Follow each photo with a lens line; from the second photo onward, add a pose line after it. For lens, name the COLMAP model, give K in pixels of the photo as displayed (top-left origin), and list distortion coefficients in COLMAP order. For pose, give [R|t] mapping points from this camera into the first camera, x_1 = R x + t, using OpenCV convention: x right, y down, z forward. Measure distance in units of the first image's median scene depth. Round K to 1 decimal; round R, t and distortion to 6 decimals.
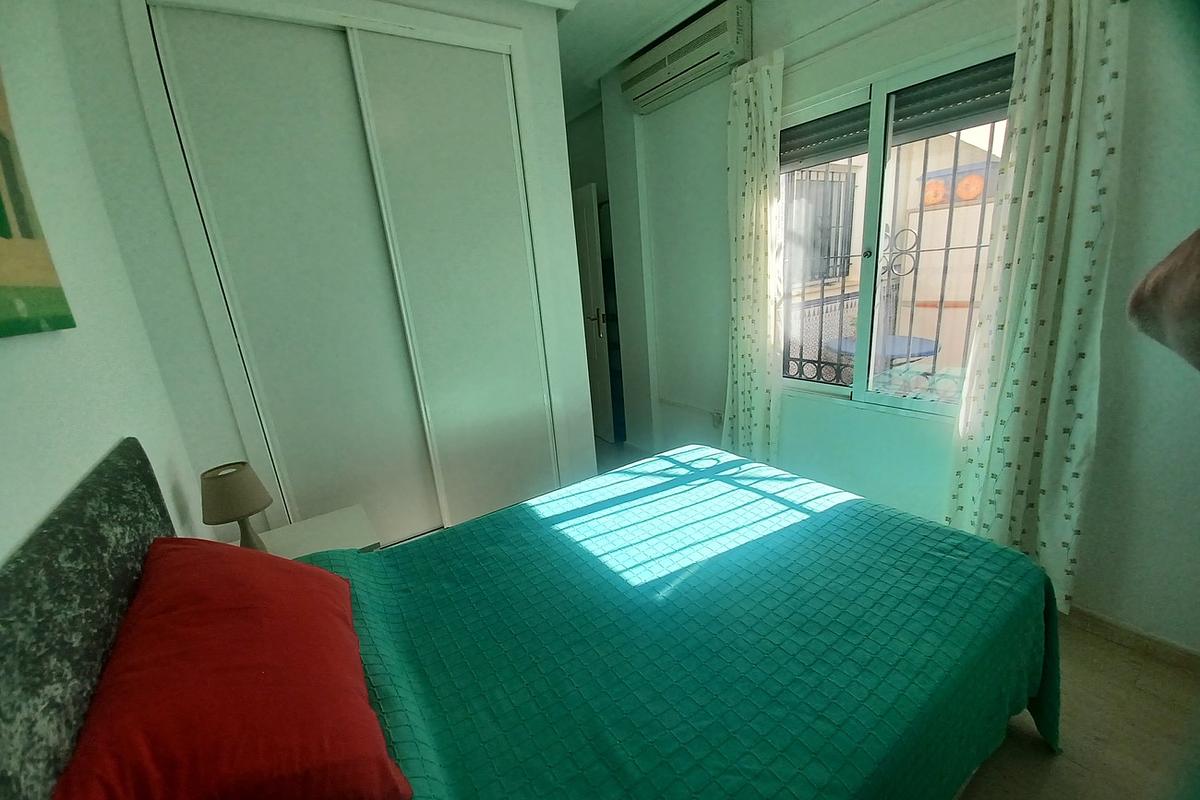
lens RADIAL K [[475.9, 0, 598.4], [0, 475.9, 411.9], [0, 0, 1]] dist [0.017727, -0.014218]
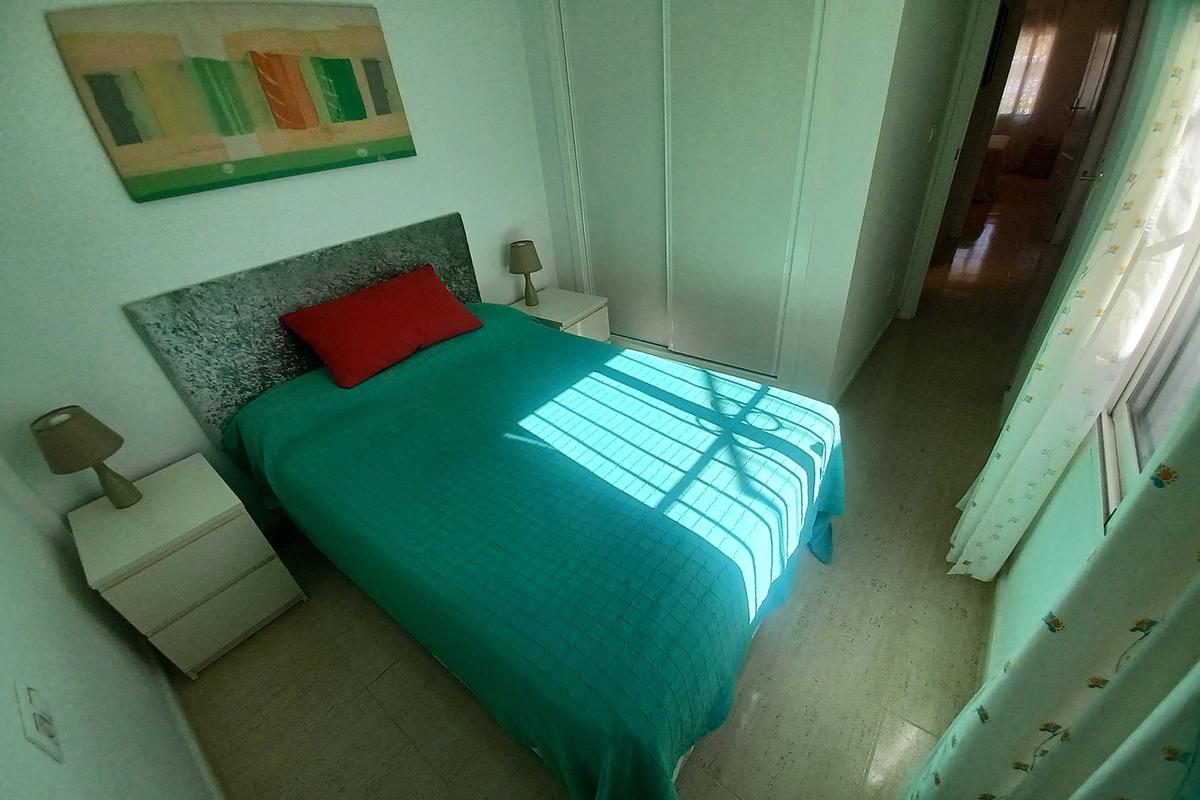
lens RADIAL K [[475.9, 0, 598.4], [0, 475.9, 411.9], [0, 0, 1]] dist [0.017727, -0.014218]
pose [[0.317570, 0.579542, -0.750521, 0.845864], [-0.207407, 0.814780, 0.541401, -0.326125], [0.925274, -0.016269, 0.378951, 0.517151]]
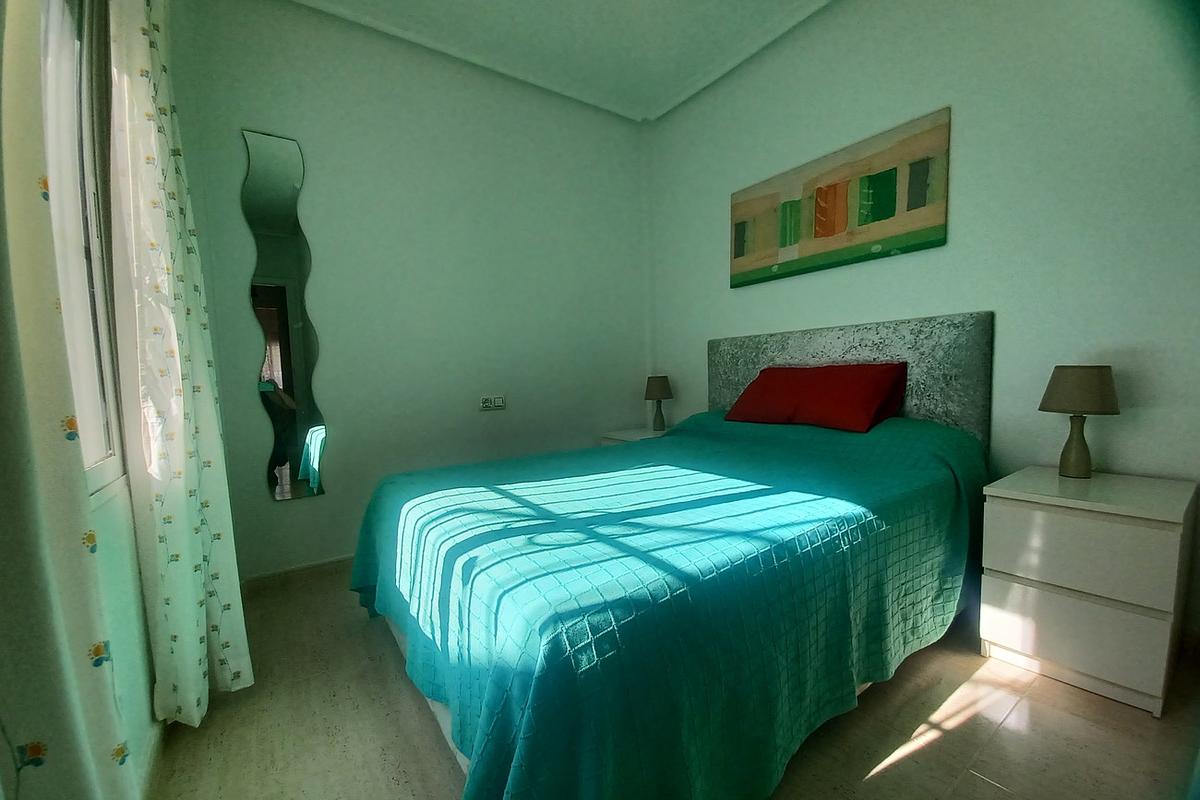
lens RADIAL K [[475.9, 0, 598.4], [0, 475.9, 411.9], [0, 0, 1]] dist [0.017727, -0.014218]
pose [[-0.992027, 0.125291, -0.013578, 0.200930], [0.112269, 0.927551, 0.356434, -0.219375], [0.057252, 0.352068, -0.934222, 1.657830]]
